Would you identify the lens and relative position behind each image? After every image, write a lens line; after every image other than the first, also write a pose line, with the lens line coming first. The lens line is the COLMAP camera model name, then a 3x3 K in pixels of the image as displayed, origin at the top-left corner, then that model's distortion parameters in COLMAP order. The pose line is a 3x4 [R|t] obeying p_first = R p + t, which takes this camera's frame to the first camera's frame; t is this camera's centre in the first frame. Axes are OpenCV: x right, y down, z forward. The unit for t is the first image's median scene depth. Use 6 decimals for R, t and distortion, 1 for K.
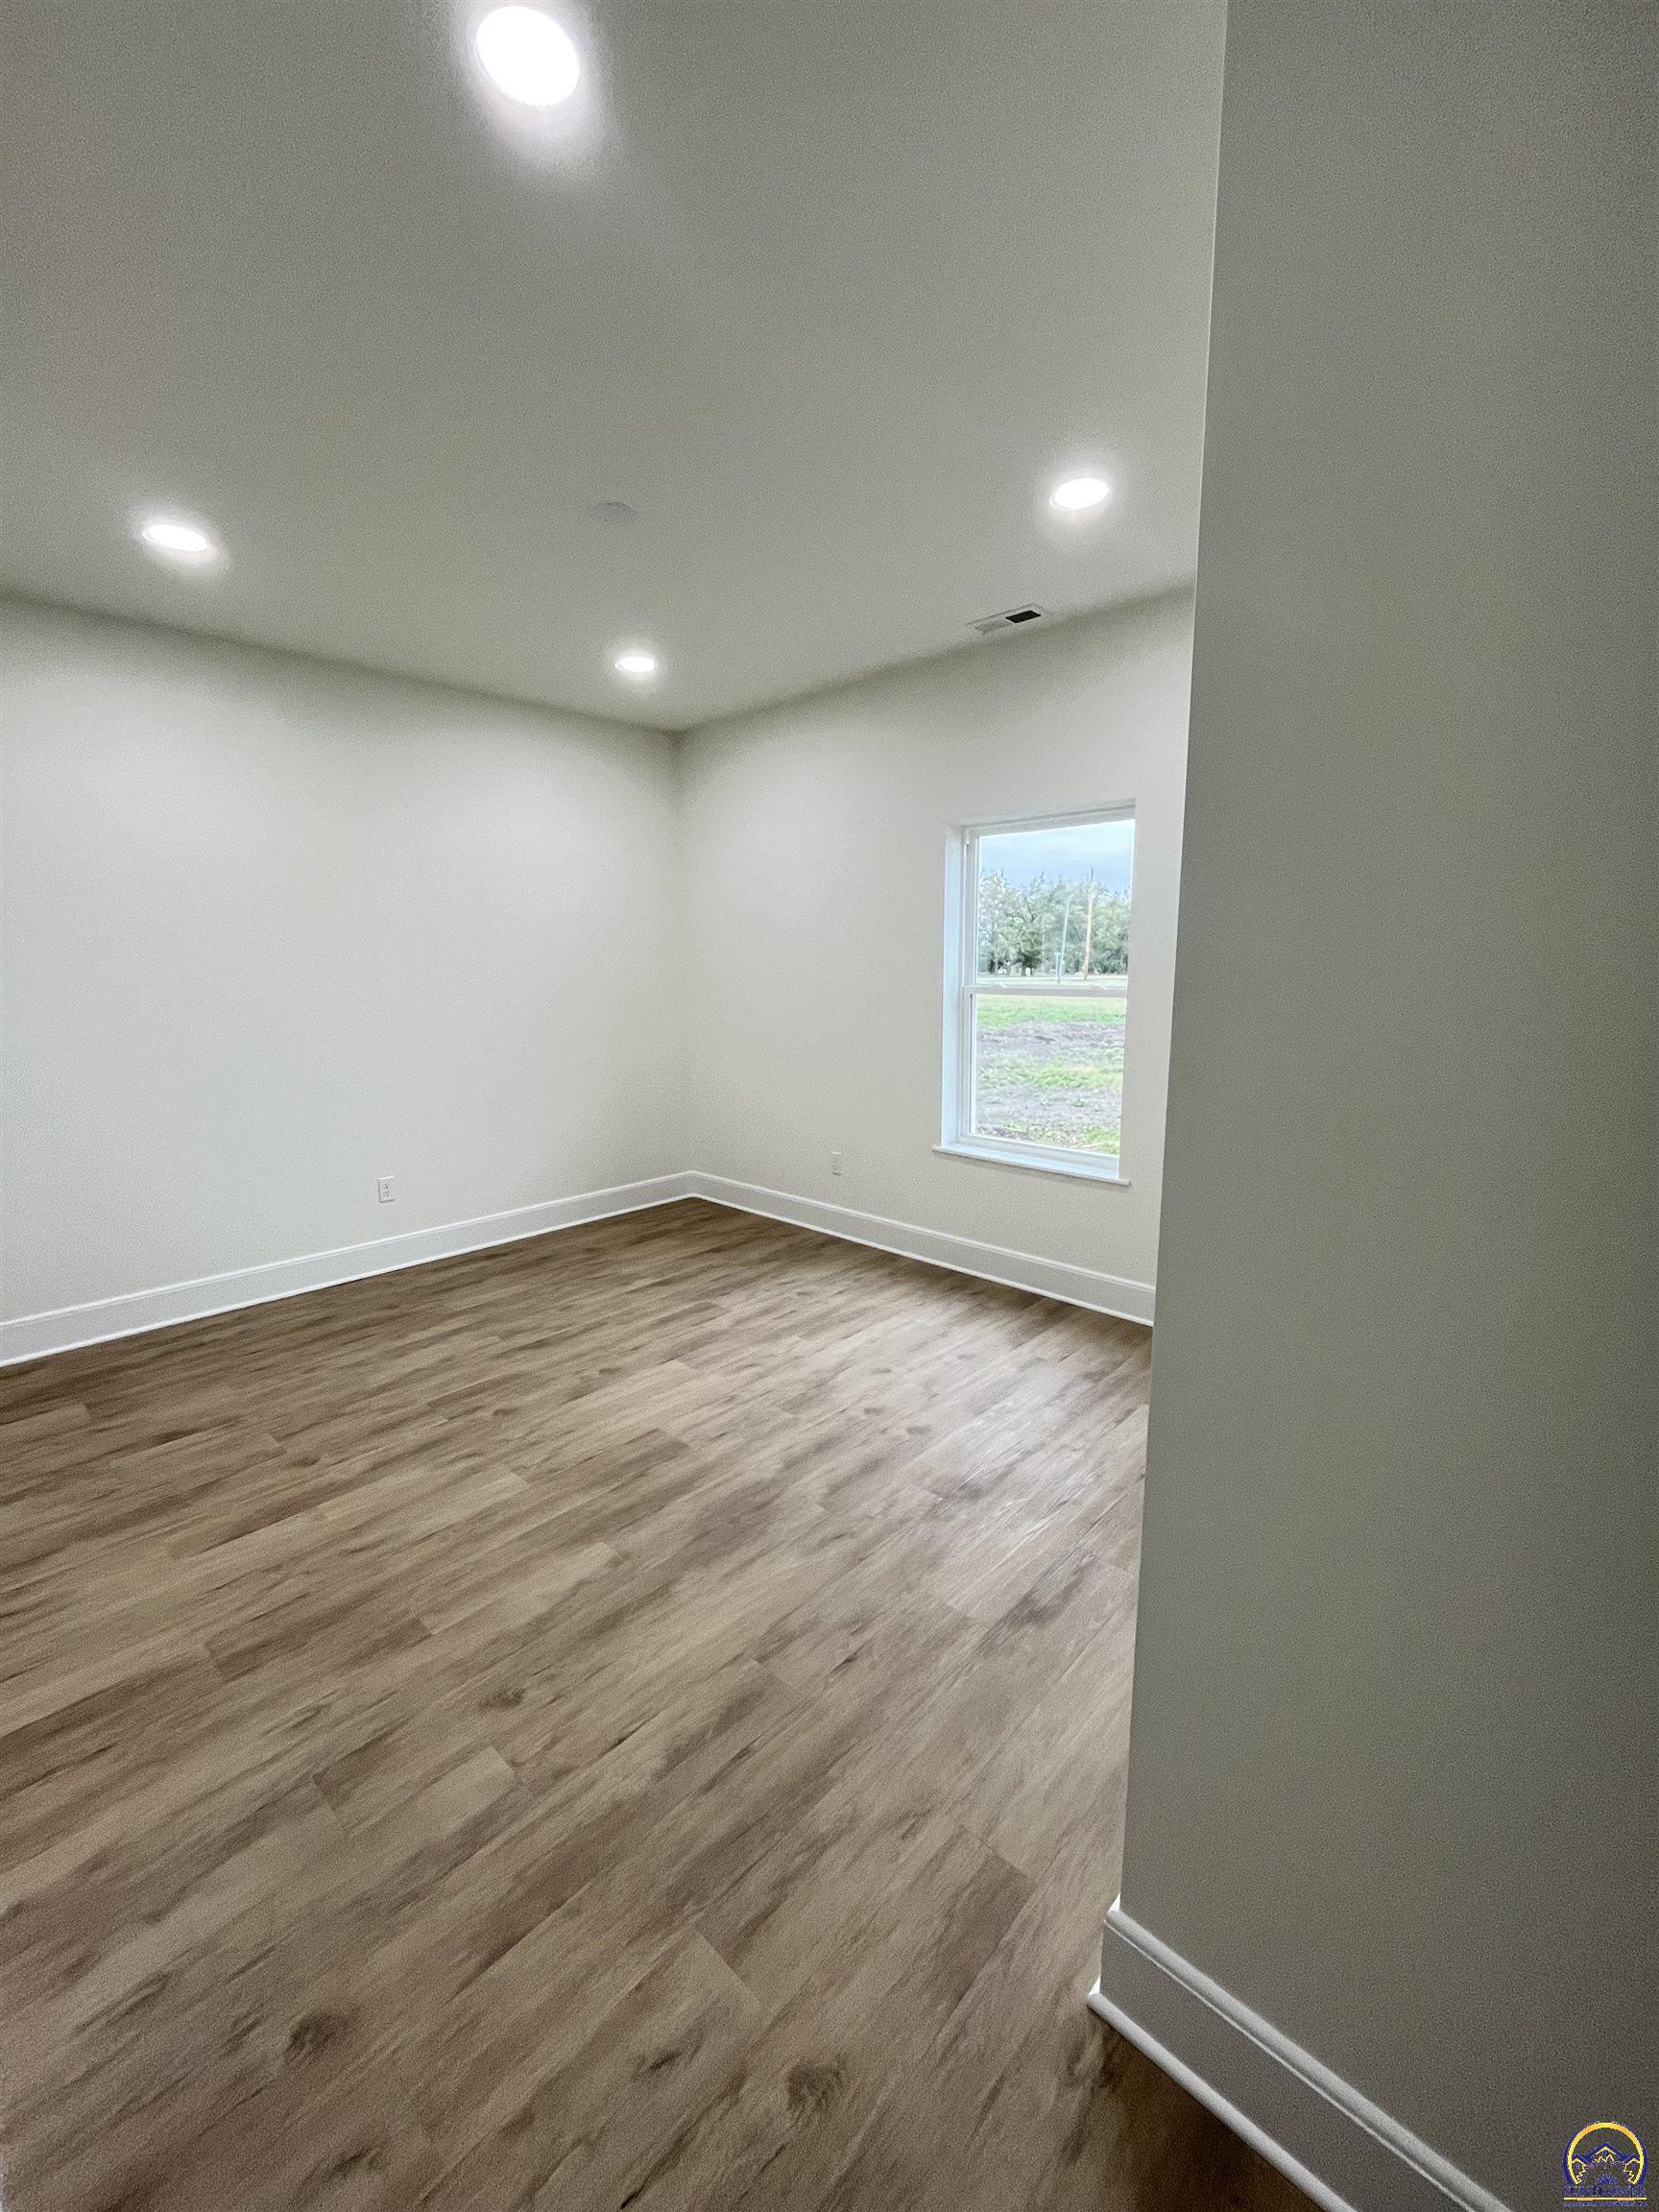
lens RADIAL K [[889.7, 0, 827.2], [0, 889.7, 1096.5], [0, 0, 1]] dist [-0.006066, 0.000011]
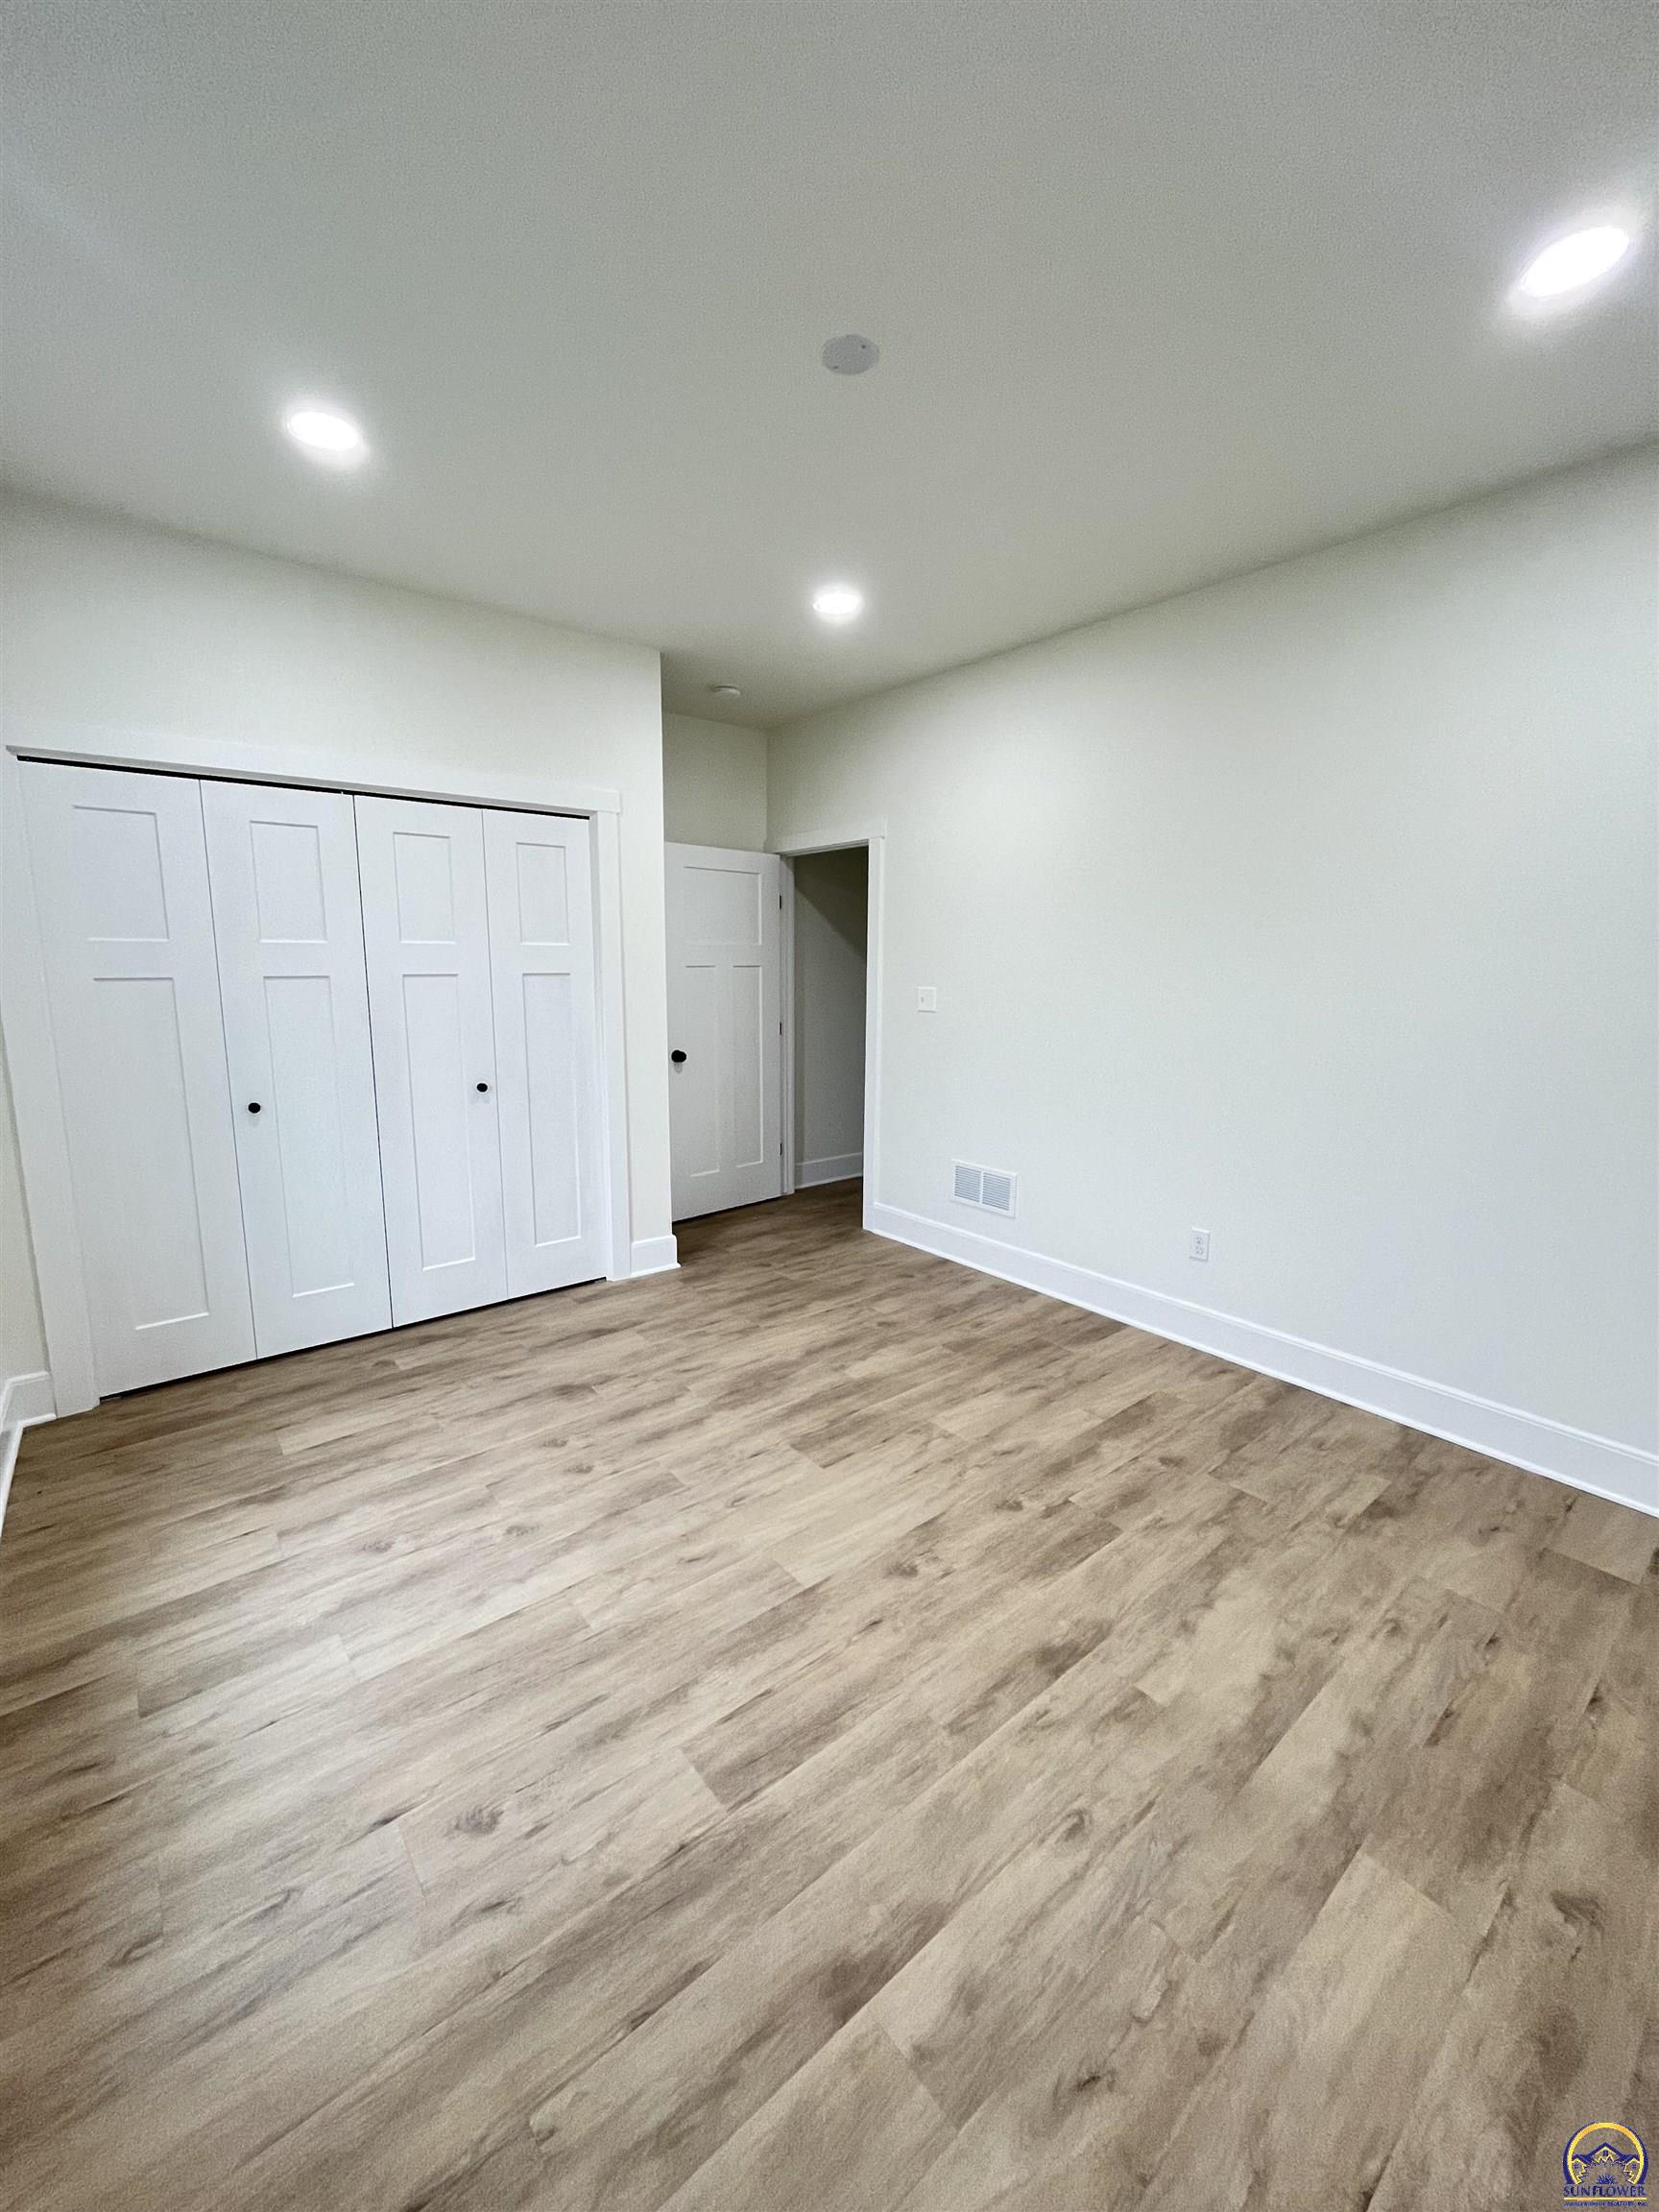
lens RADIAL K [[895.7, 0, 829.5], [0, 895.7, 1106.0], [0, 0, 1]] dist [0.020660, -0.000008]
pose [[-0.991428, -0.021549, 0.128868, -0.302015], [0.020135, 0.949325, 0.313649, -0.265108], [-0.129097, 0.313555, -0.940754, 1.713160]]
